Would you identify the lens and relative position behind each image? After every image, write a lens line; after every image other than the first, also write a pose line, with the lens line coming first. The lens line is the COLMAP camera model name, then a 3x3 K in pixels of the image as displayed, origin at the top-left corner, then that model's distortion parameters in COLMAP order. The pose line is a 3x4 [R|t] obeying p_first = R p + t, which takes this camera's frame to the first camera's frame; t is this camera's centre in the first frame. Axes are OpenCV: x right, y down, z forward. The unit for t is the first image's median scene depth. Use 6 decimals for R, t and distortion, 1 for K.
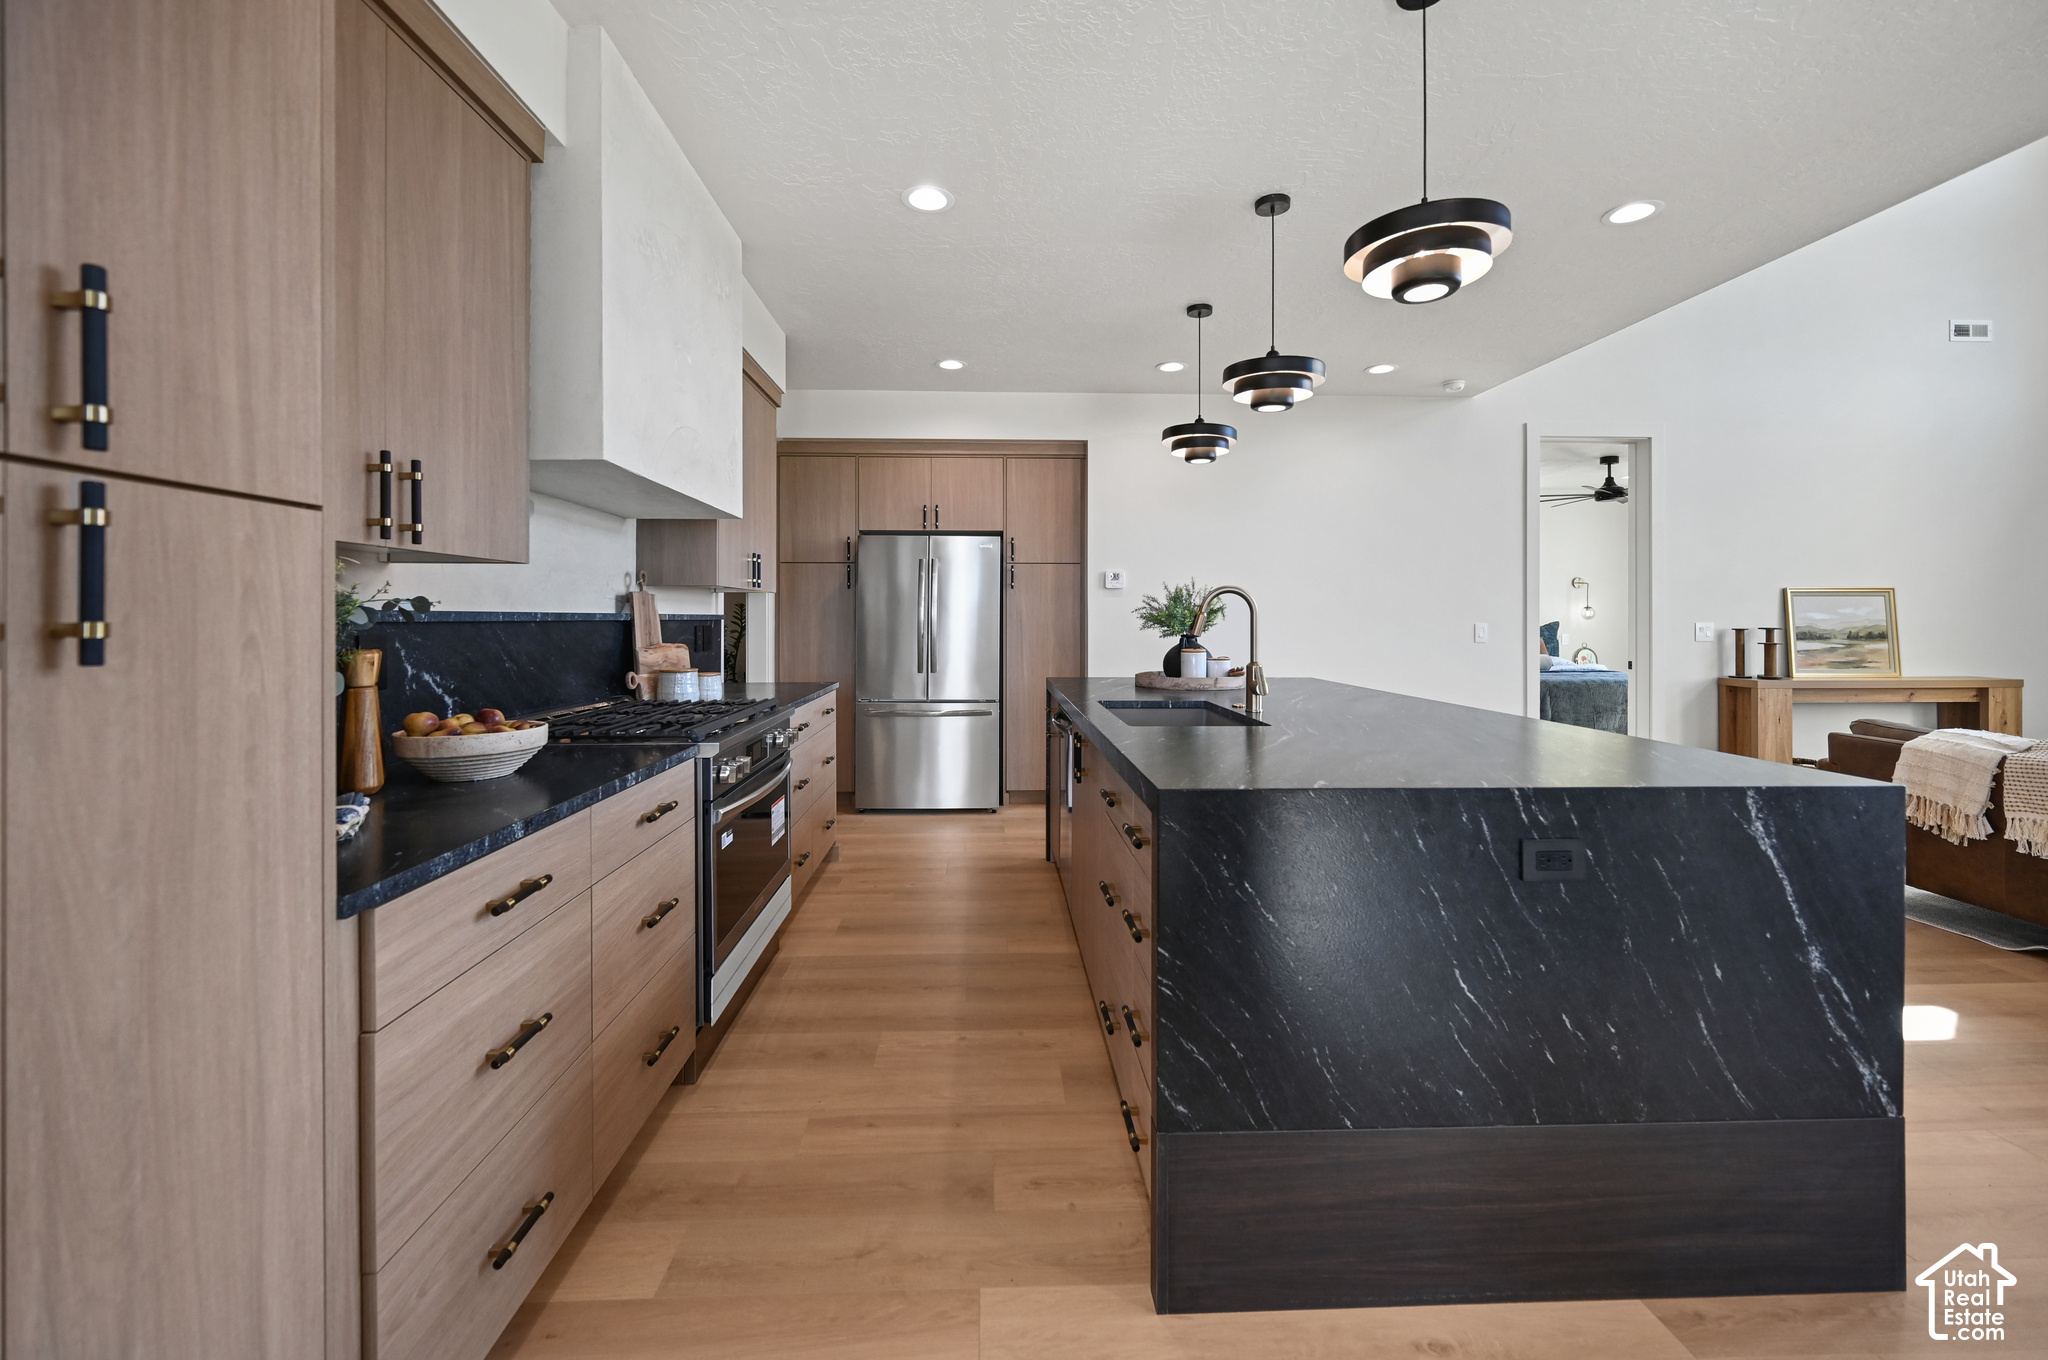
lens RADIAL K [[819.5, 0, 1008.0], [0, 819.5, 622.4], [0, 0, 1]] dist [-0.000253, -0.000297]
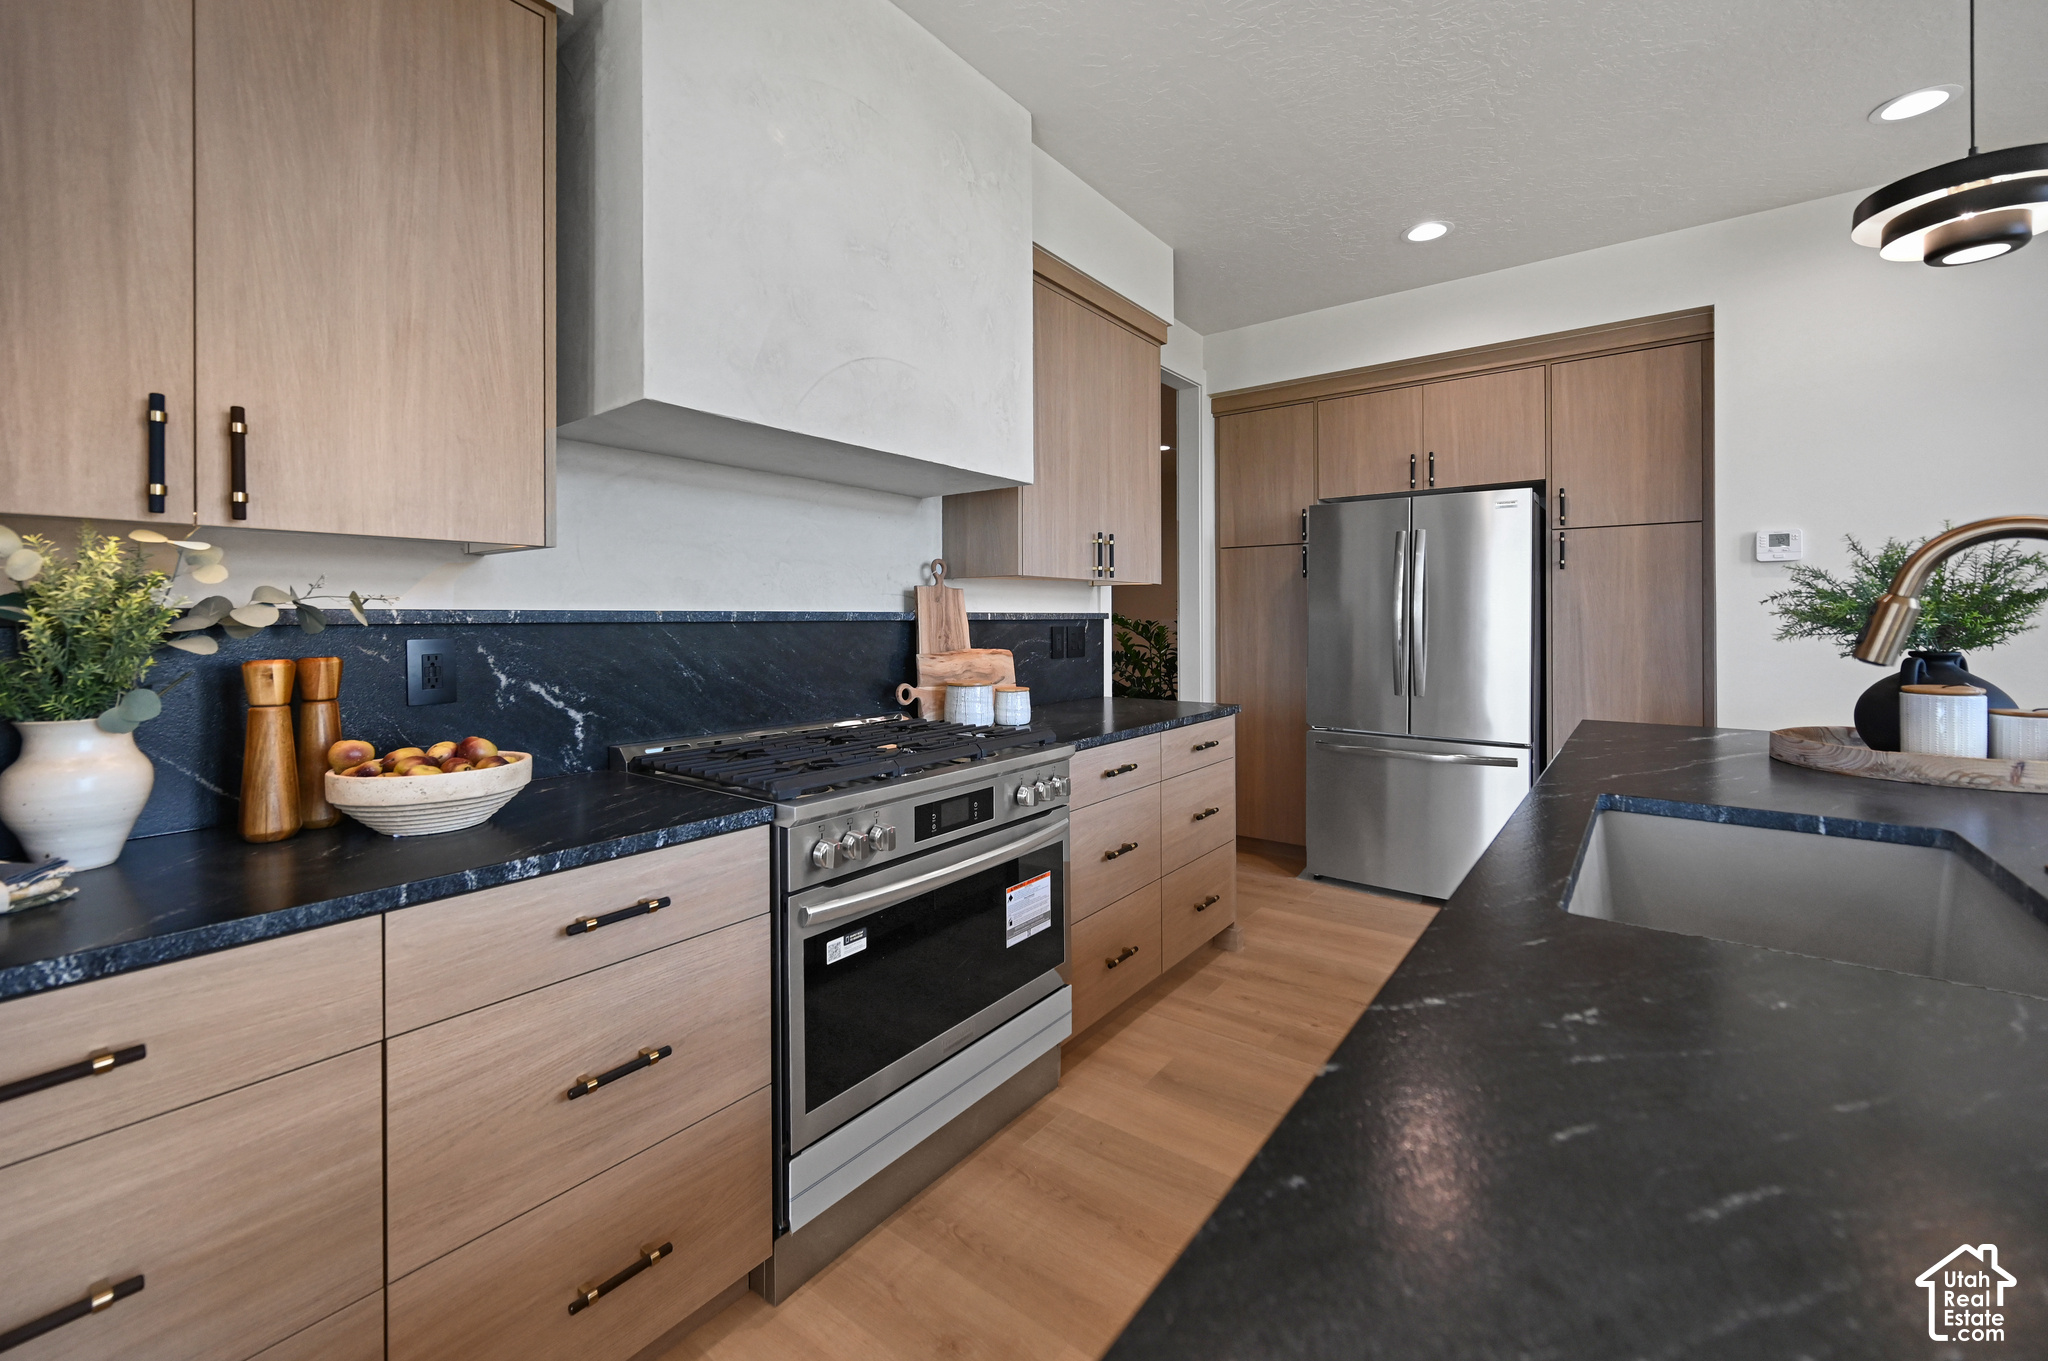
lens RADIAL K [[838.5, 0, 1009.2], [0, 838.5, 615.1], [0, 0, 1]] dist [0.000738, 0.000357]
pose [[0.776760, -0.004869, -0.629777, 0.132541], [-0.000007, 0.999970, -0.007739, -0.001399], [0.629796, 0.006015, 0.776737, 0.376040]]
